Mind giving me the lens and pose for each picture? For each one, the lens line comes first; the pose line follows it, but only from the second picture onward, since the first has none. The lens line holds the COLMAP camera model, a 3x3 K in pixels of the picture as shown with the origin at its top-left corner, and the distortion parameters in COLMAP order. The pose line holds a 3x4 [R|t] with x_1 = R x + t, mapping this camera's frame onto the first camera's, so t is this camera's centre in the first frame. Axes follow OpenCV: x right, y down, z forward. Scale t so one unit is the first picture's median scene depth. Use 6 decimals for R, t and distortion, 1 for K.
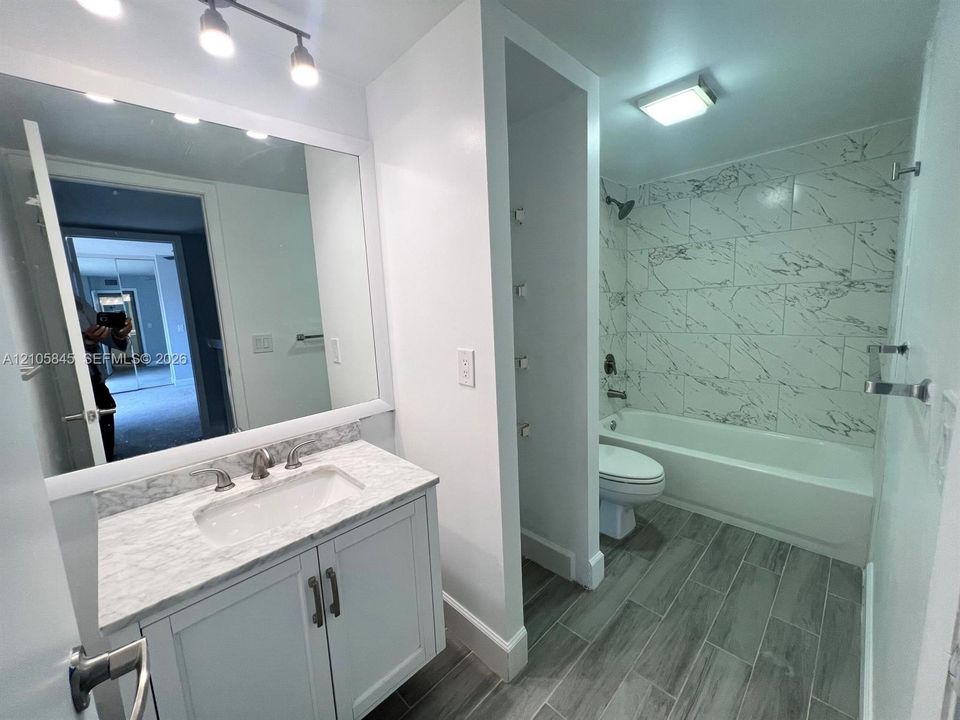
lens RADIAL K [[381.6, 0, 477.5], [0, 381.6, 358.6], [0, 0, 1]] dist [0.000746, 0.000184]
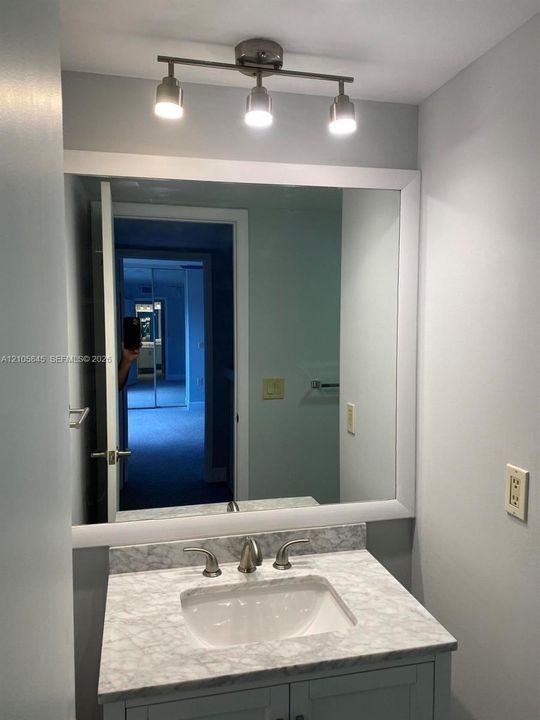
lens RADIAL K [[562.5, 0, 270.0], [0, 562.5, 360.0], [0, 0, 1]] dist [0.012923, 0.003686]
pose [[0.856615, 0.086190, -0.508706, 0.090685], [-0.116874, 0.992735, -0.028607, -0.138384], [0.502545, 0.083960, 0.860465, -0.120768]]
